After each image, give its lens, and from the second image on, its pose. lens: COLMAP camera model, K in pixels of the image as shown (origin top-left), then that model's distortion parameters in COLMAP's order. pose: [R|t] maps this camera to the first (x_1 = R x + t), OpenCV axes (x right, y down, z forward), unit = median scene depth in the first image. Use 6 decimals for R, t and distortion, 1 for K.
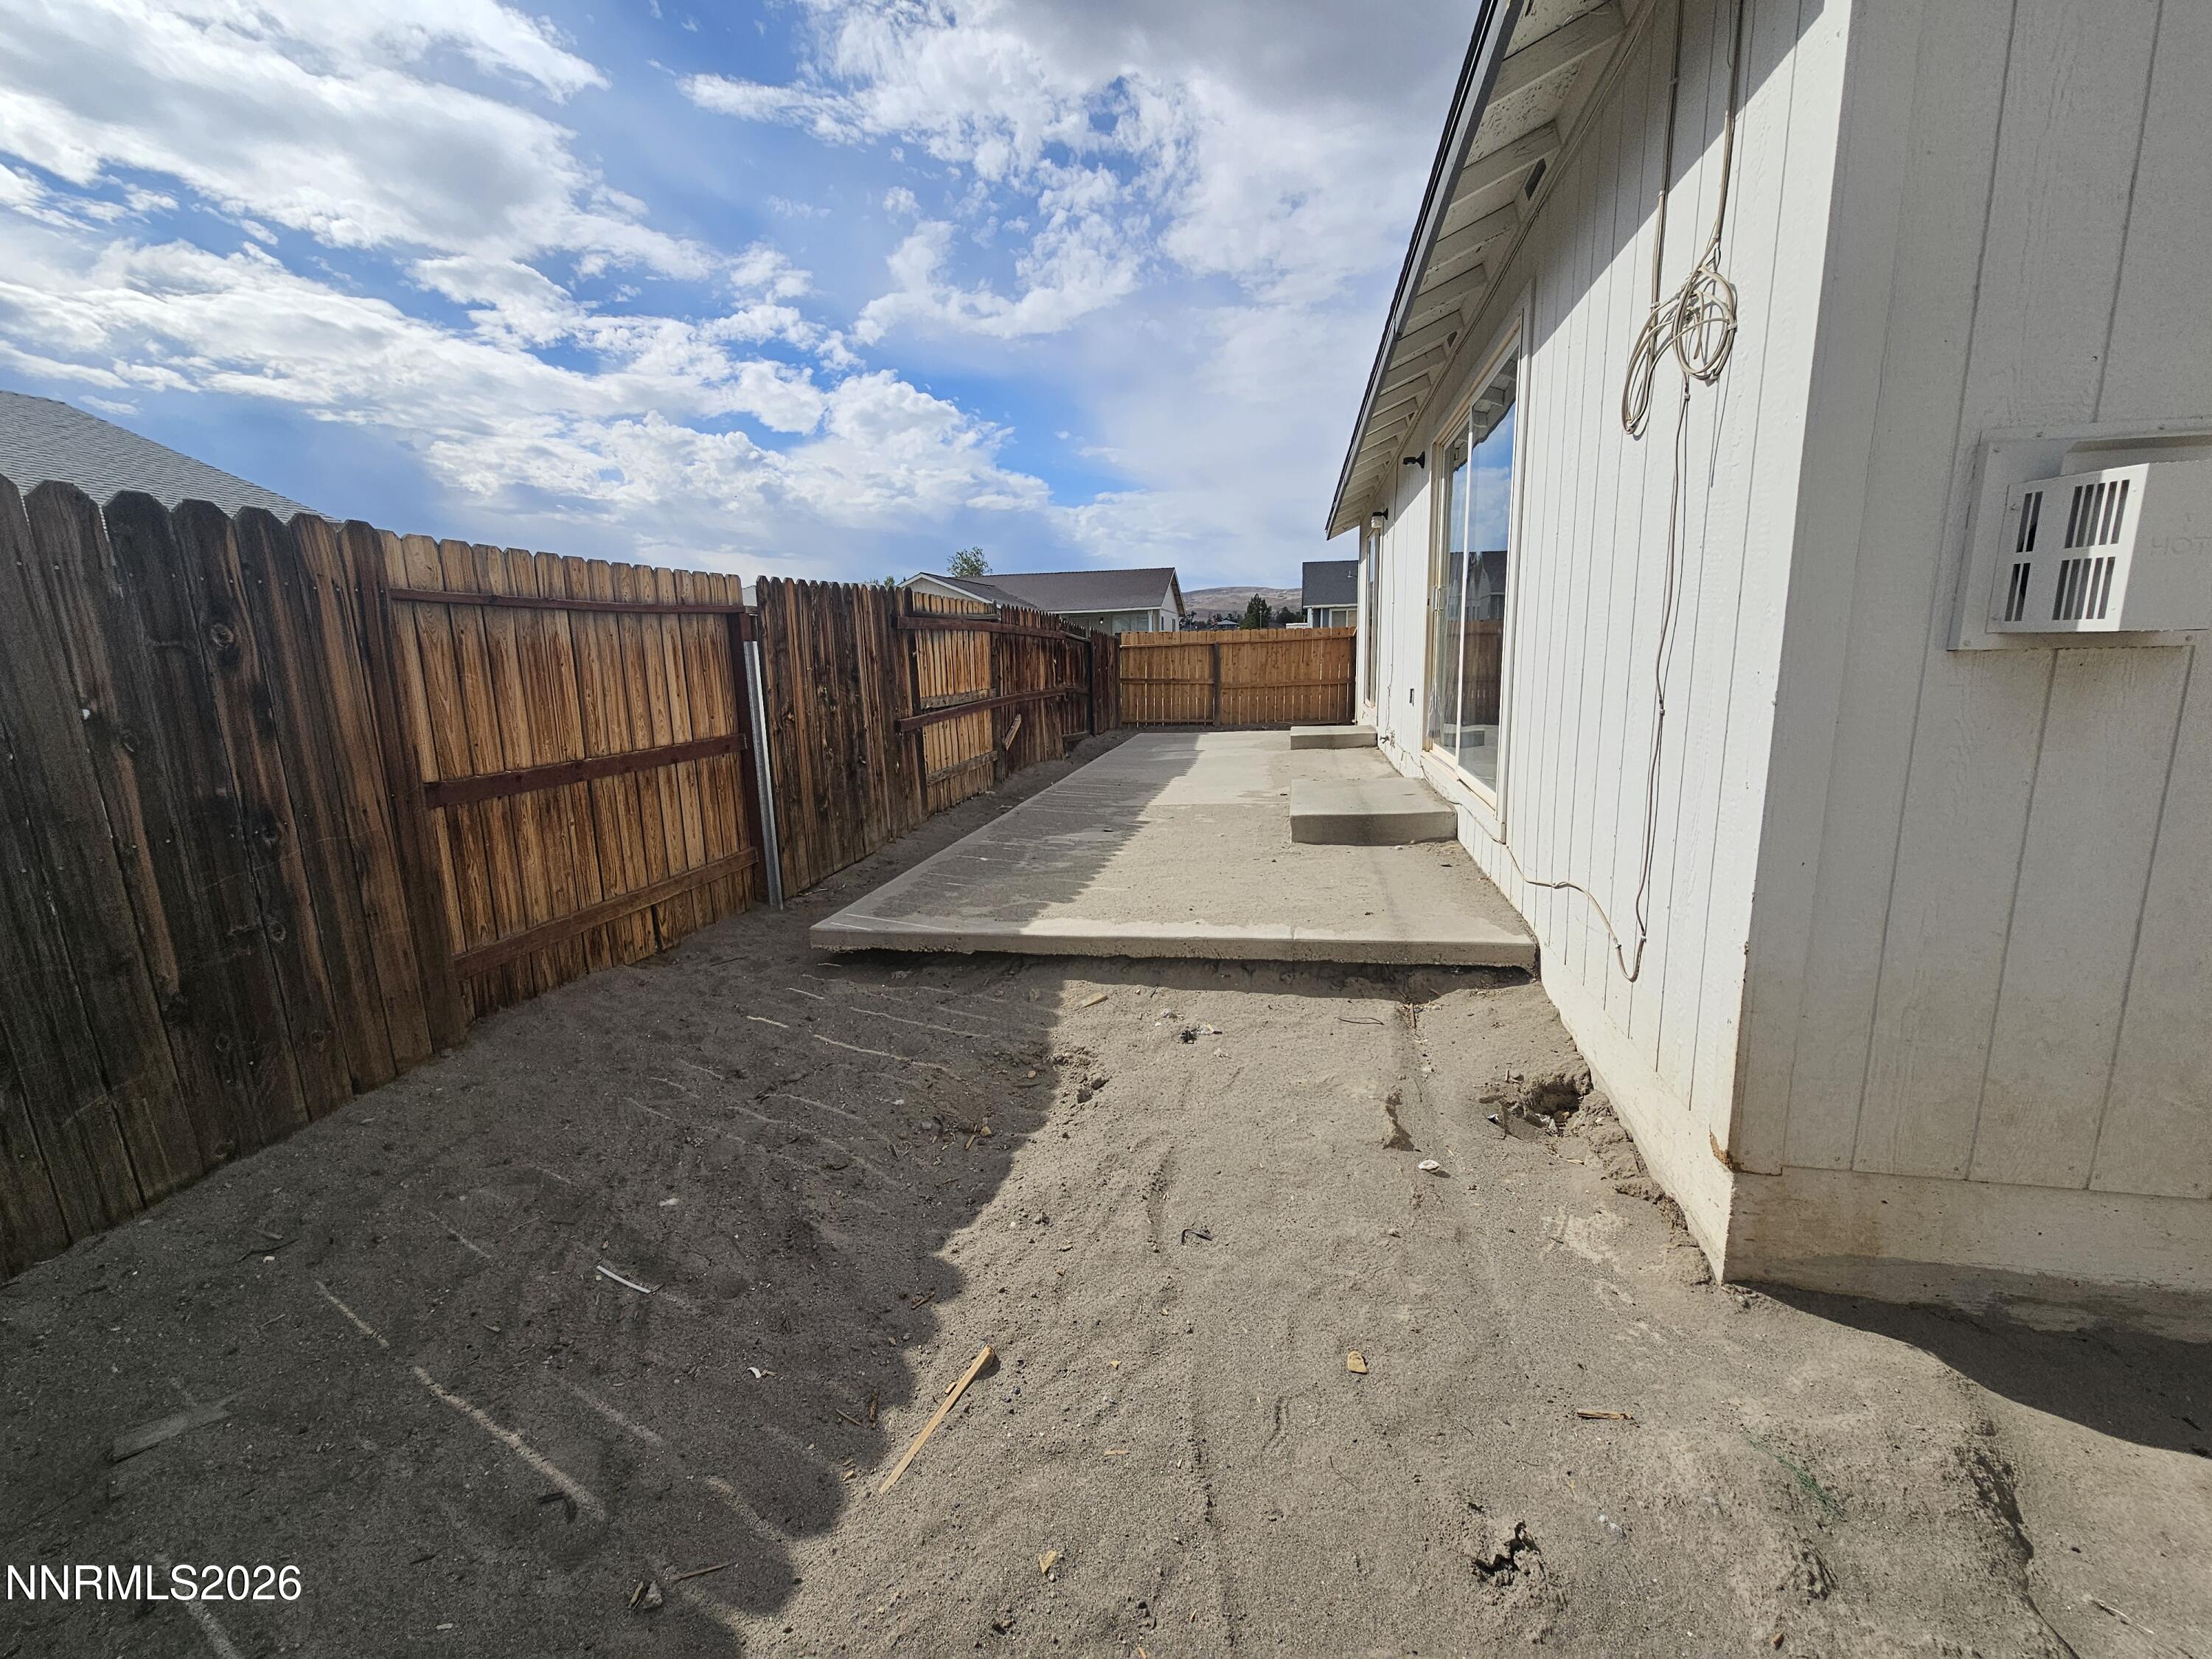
lens RADIAL K [[903.0, 0, 1106.0], [0, 903.0, 829.5], [0, 0, 1]] dist [0.002176, 0.000247]
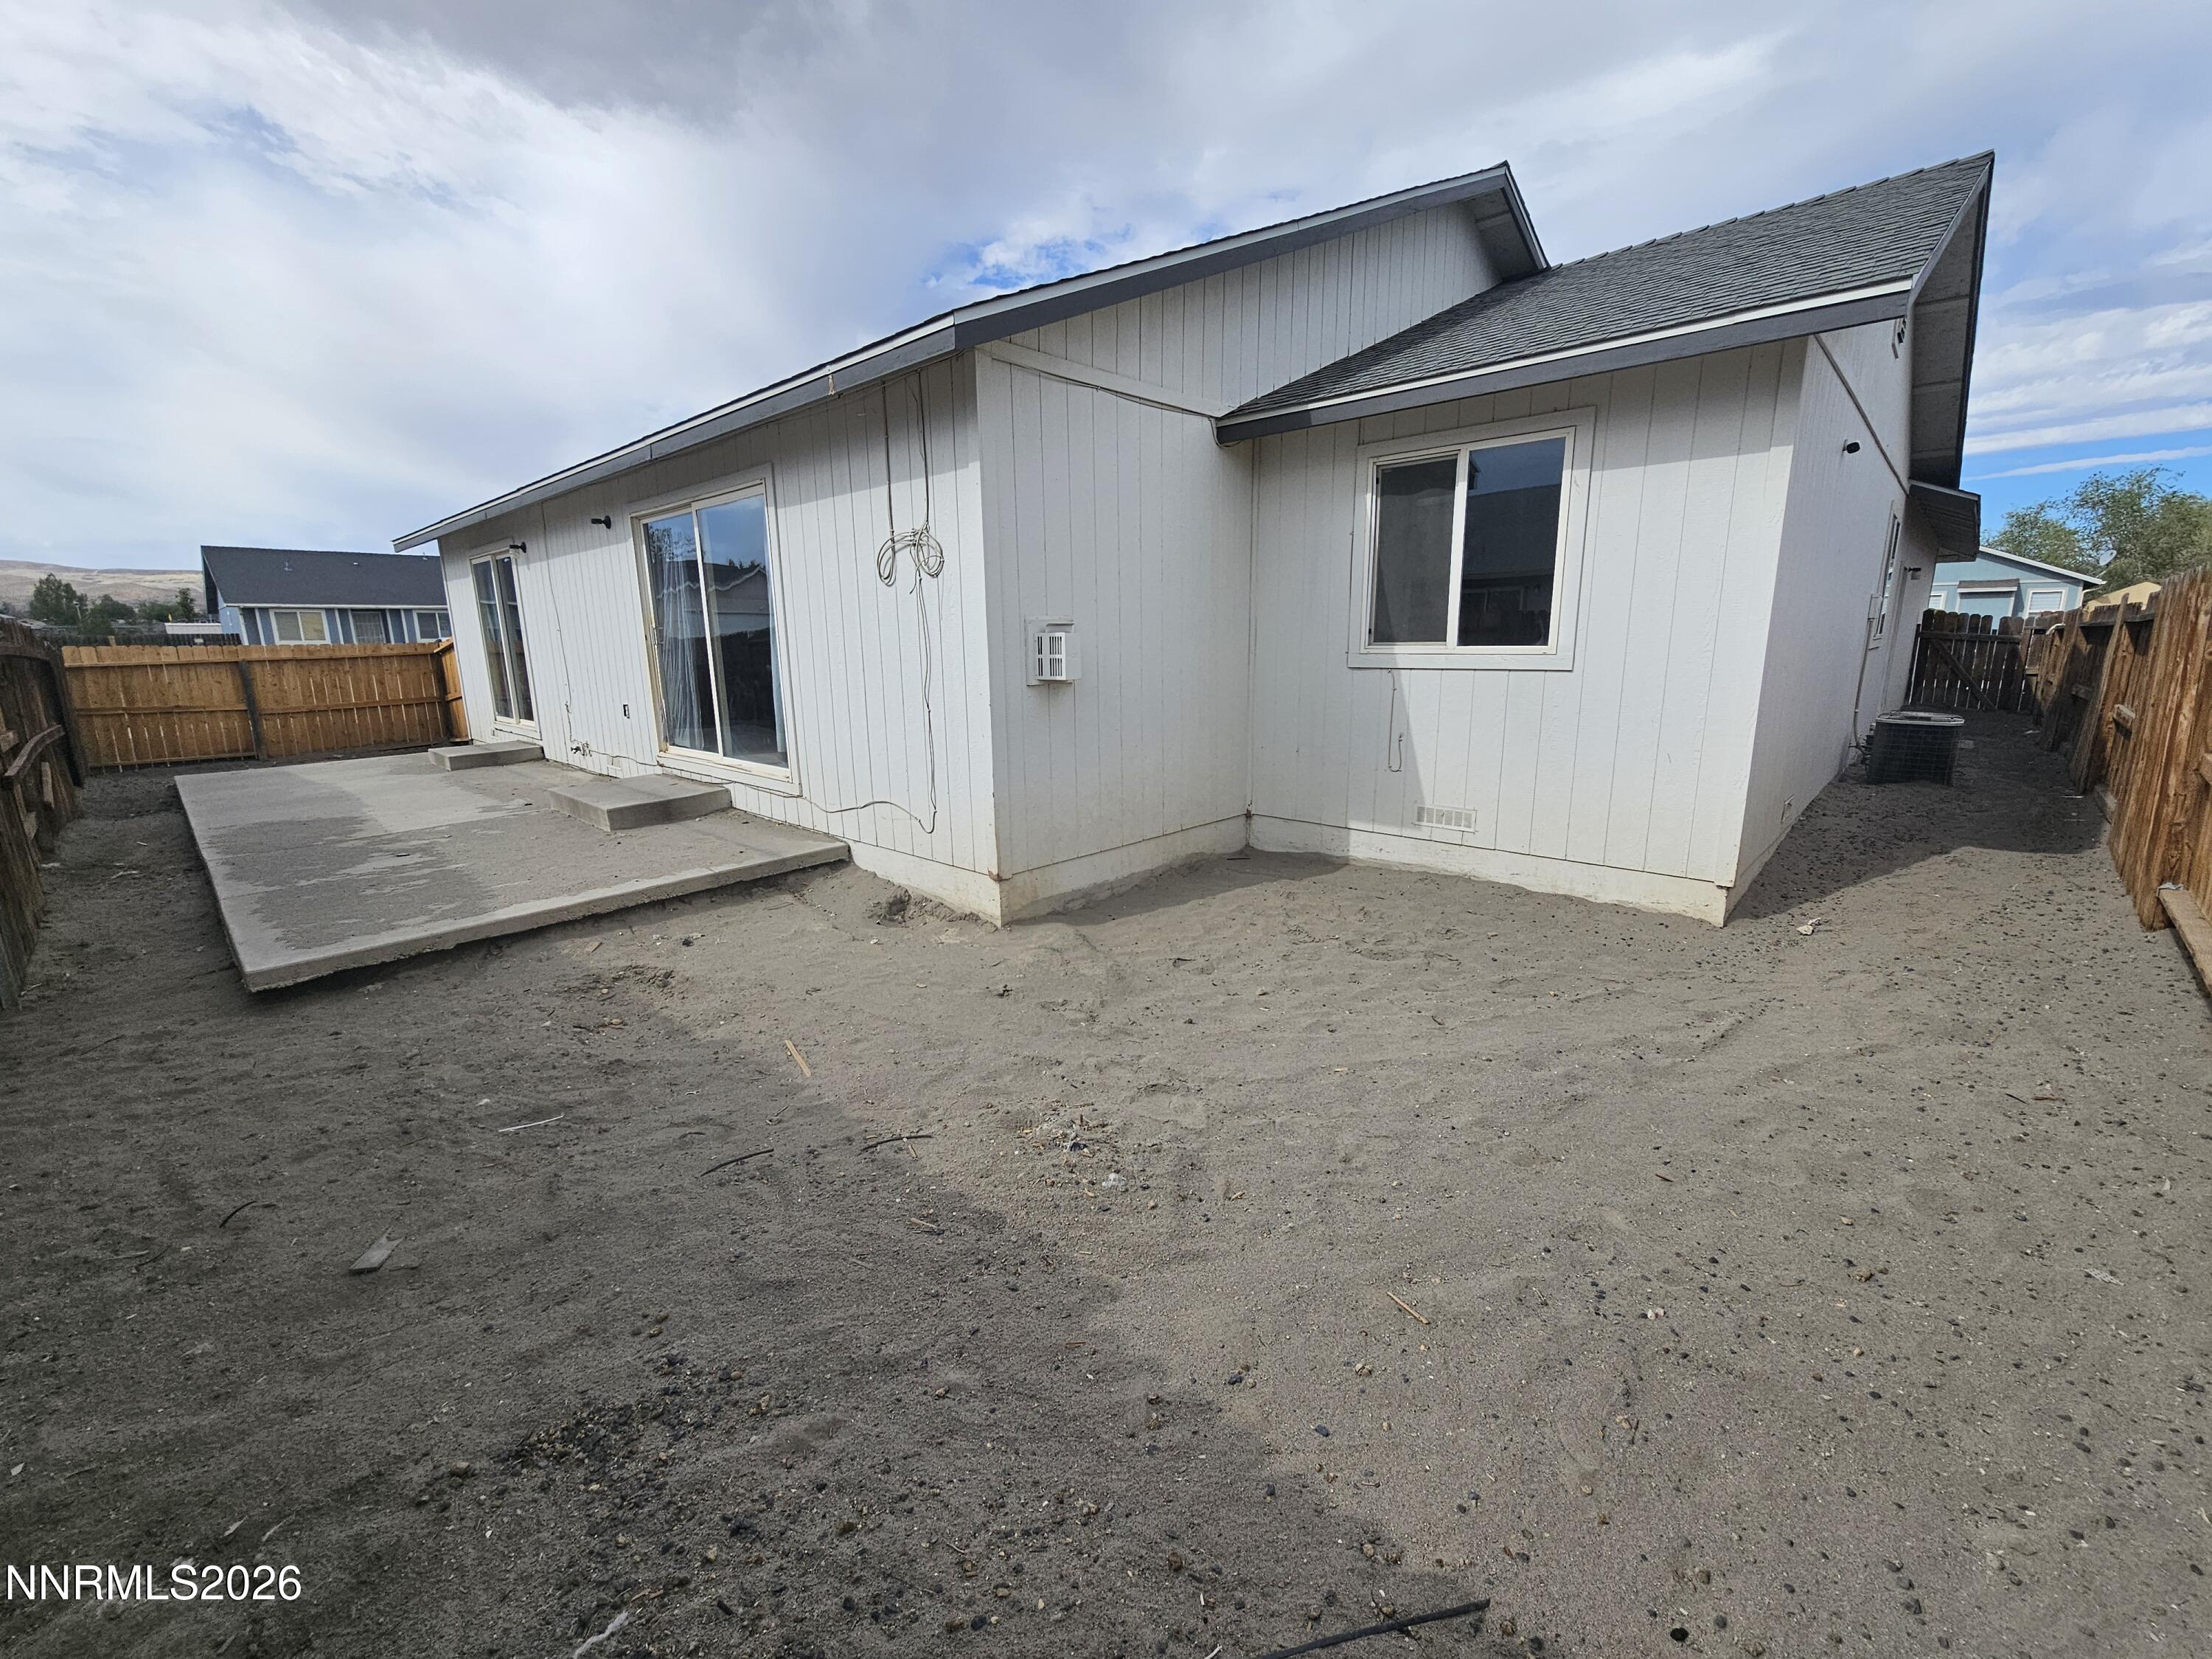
lens RADIAL K [[891.6, 0, 1106.0], [0, 891.6, 829.5], [0, 0, 1]] dist [-0.018028, -0.000053]
pose [[0.527371, -0.160269, 0.834382, -0.728756], [0.163760, 0.982808, 0.085275, 0.032718], [-0.833704, 0.091667, 0.544550, -0.391033]]
